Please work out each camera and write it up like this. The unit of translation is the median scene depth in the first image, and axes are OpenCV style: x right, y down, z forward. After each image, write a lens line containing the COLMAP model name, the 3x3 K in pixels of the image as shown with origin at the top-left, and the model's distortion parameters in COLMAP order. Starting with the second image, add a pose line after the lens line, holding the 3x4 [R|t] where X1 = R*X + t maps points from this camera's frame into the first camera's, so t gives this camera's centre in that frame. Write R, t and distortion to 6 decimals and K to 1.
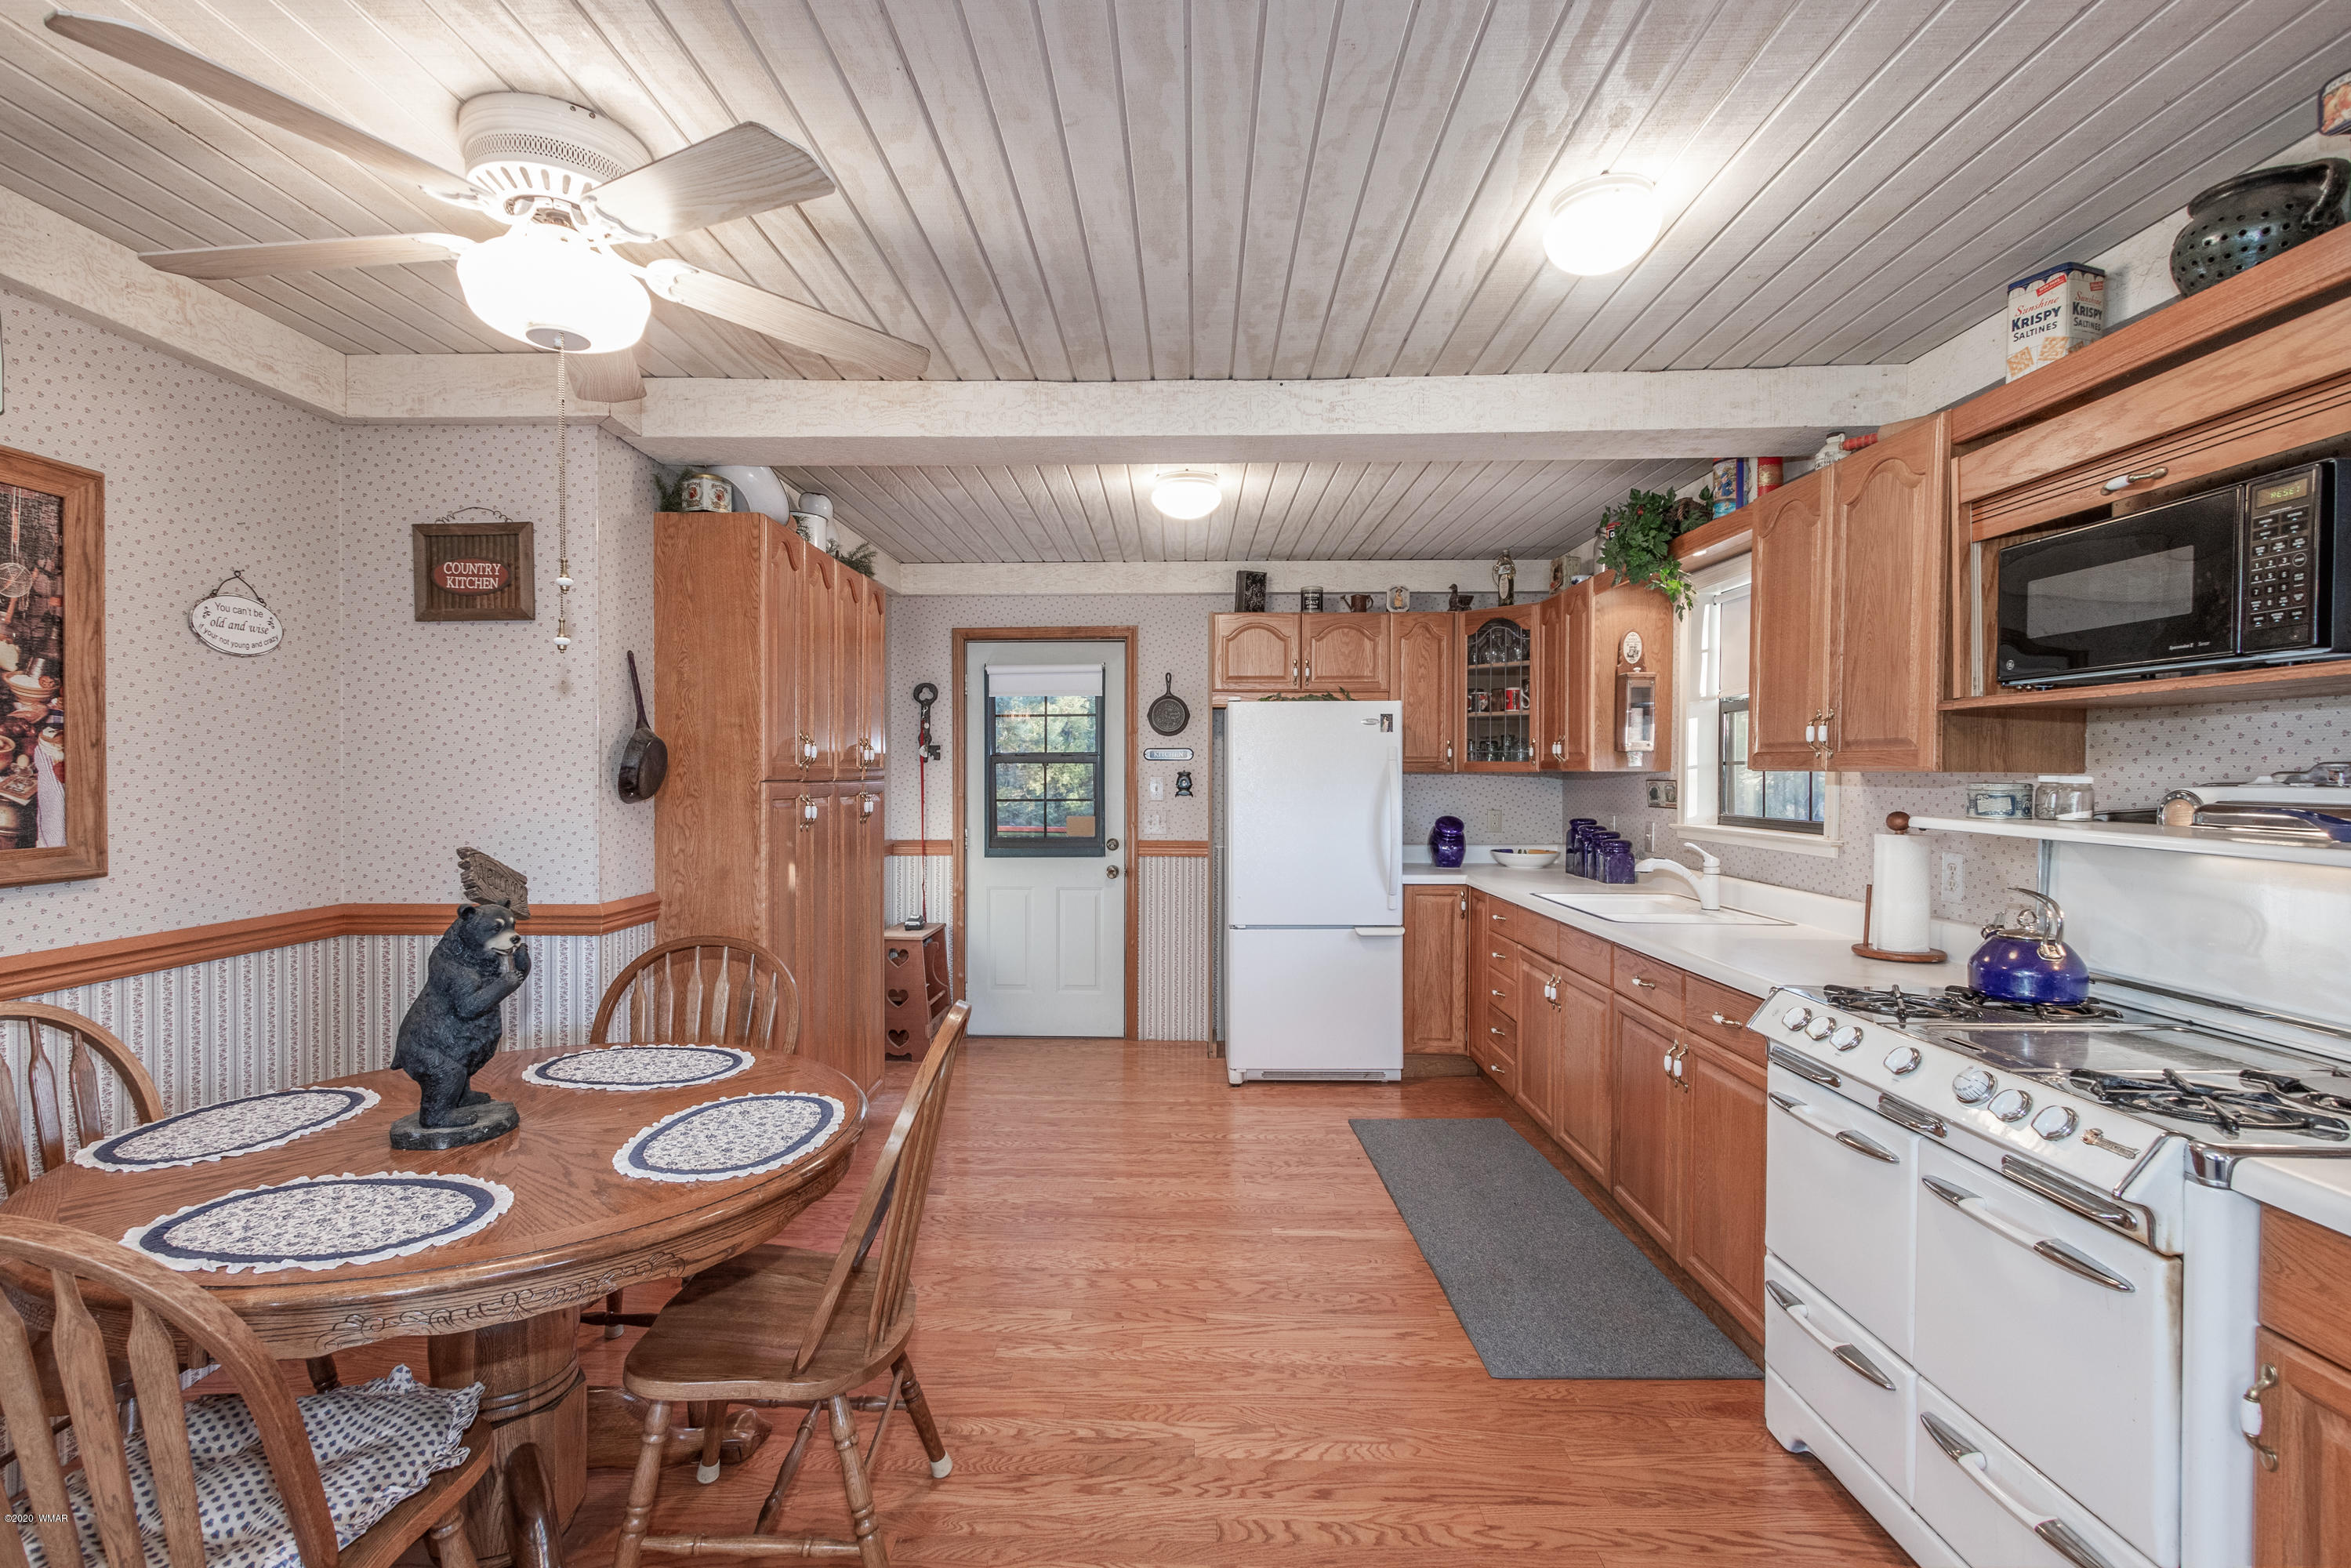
lens RADIAL K [[1098.2, 0, 1175.5], [0, 1098.2, 784.0], [0, 0, 1]] dist [0.001507, 0.000255]
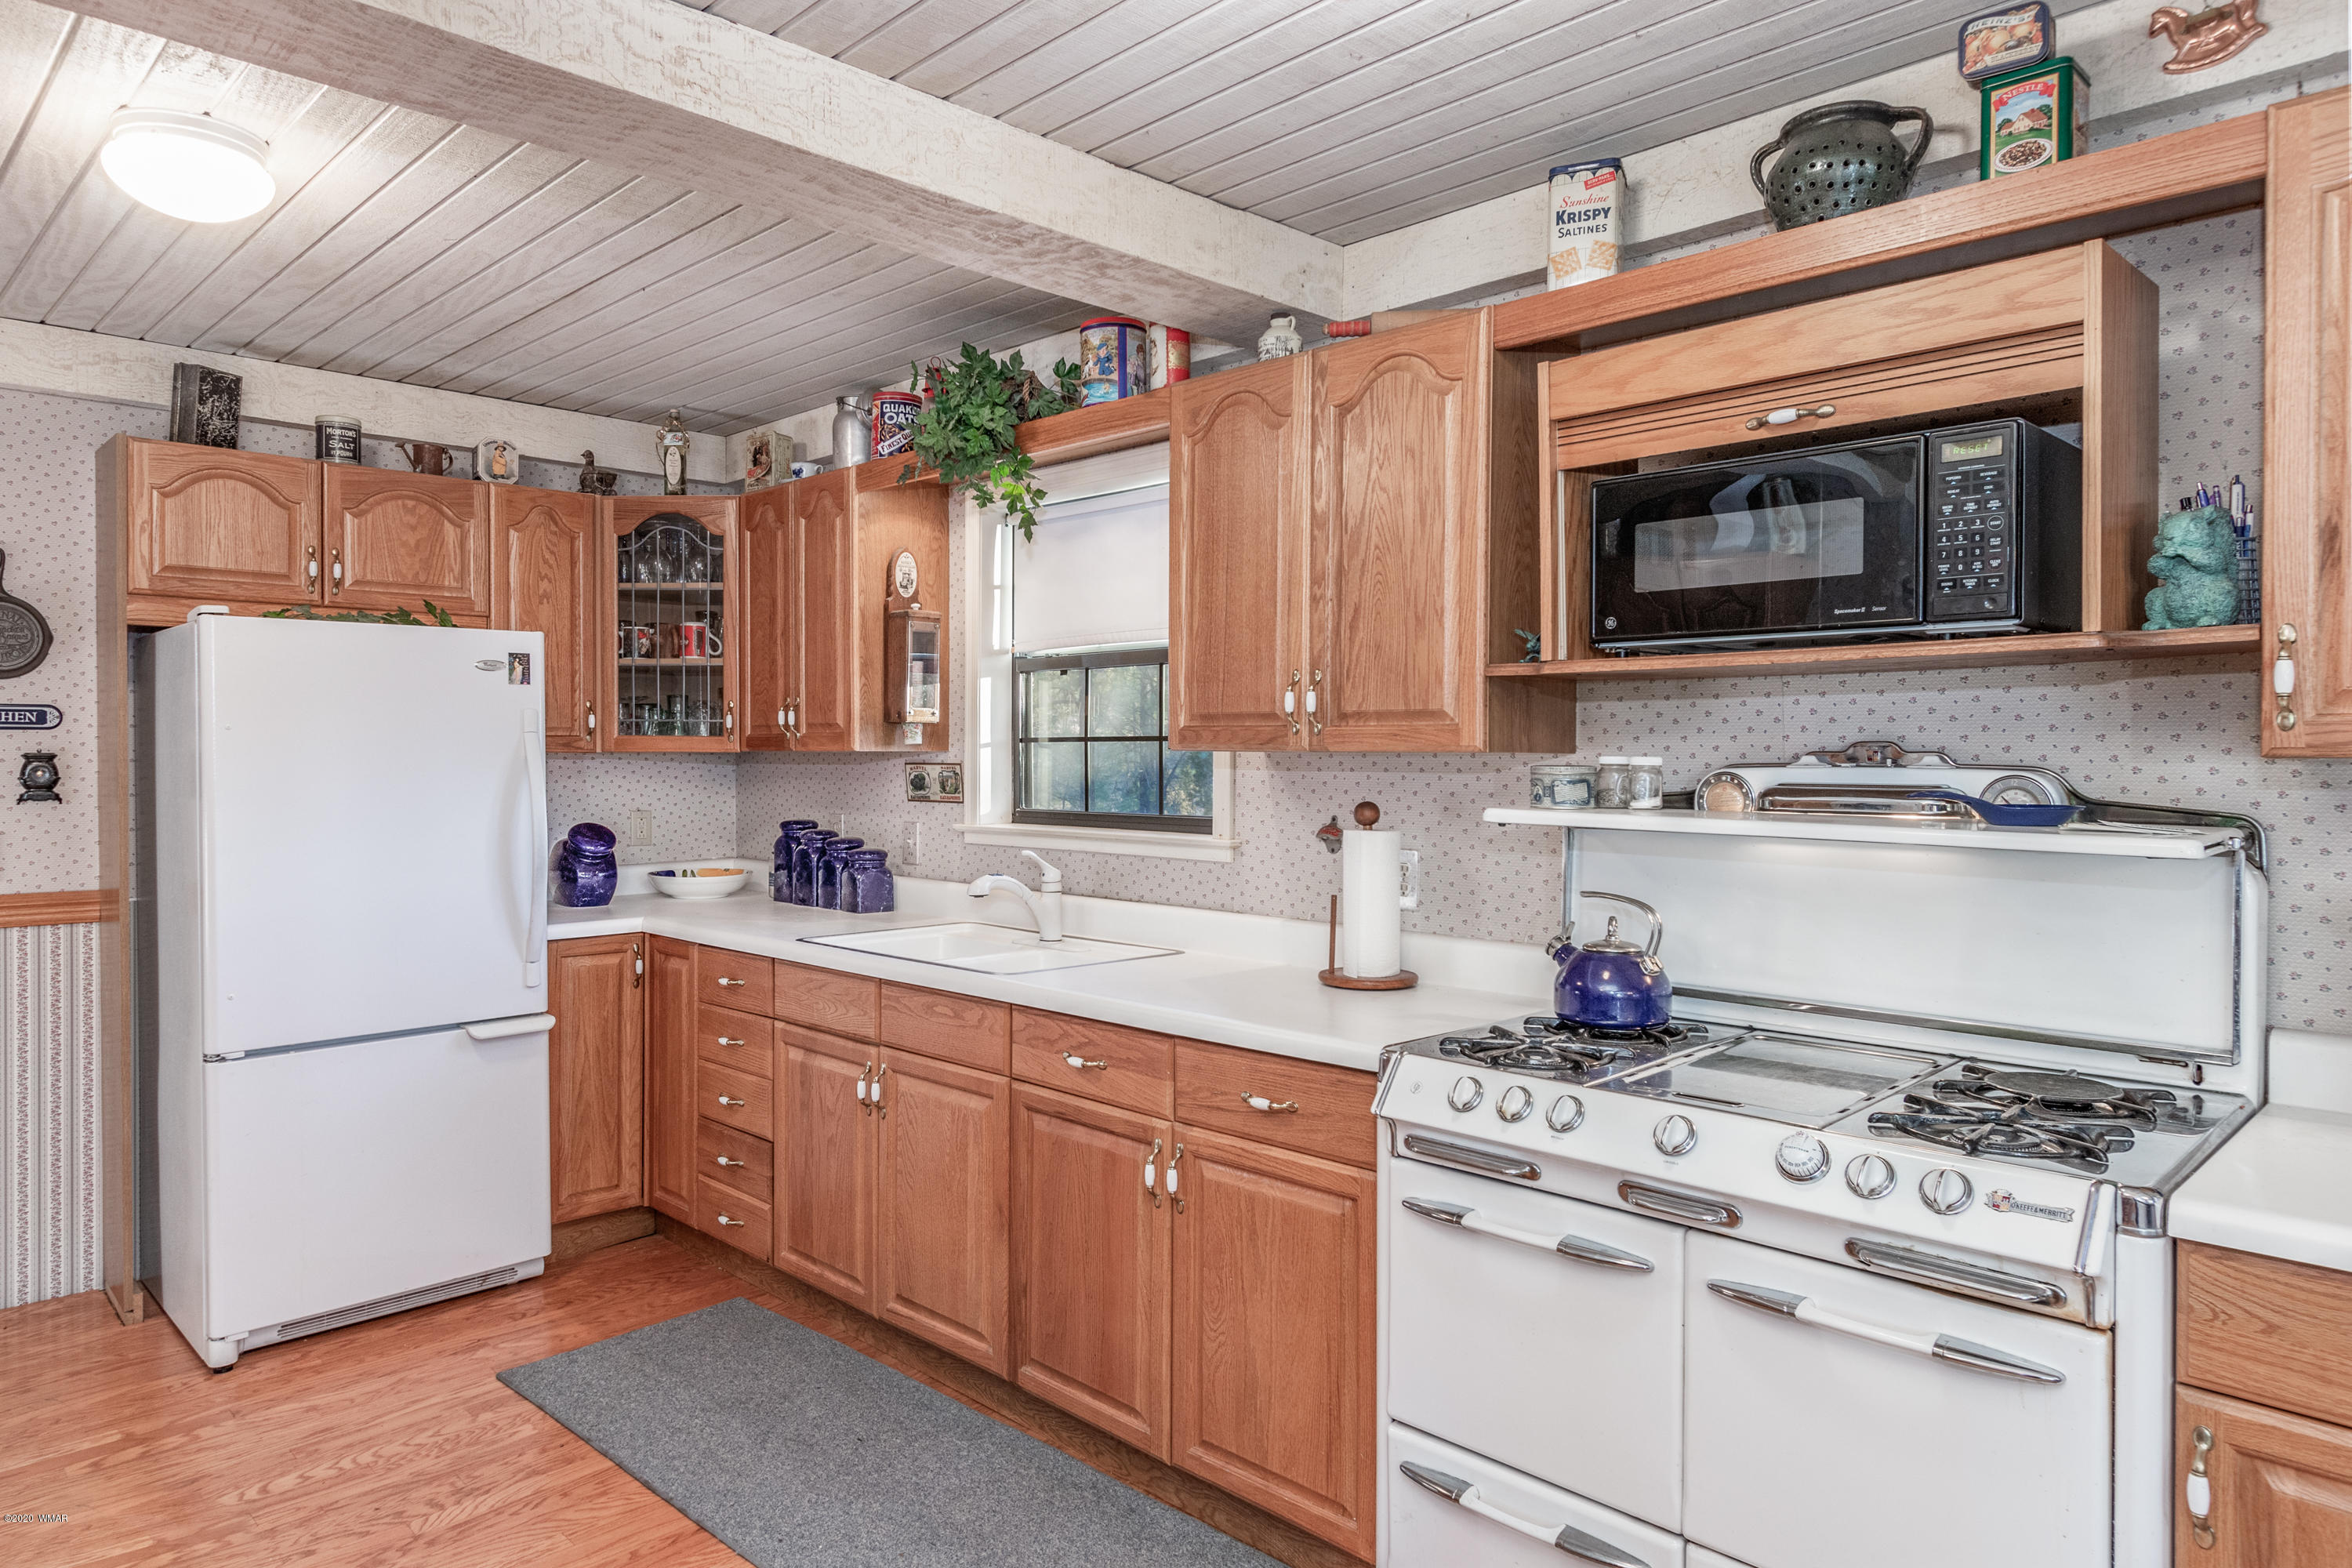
lens RADIAL K [[1449.0, 0, 1169.8], [0, 1449.0, 762.9], [0, 0, 1]] dist [0.009972, -0.001845]
pose [[0.704293, -0.006395, 0.709881, -0.152925], [0.008700, 0.999962, 0.000376, -0.003694], [-0.709857, 0.005911, 0.704322, 0.285960]]
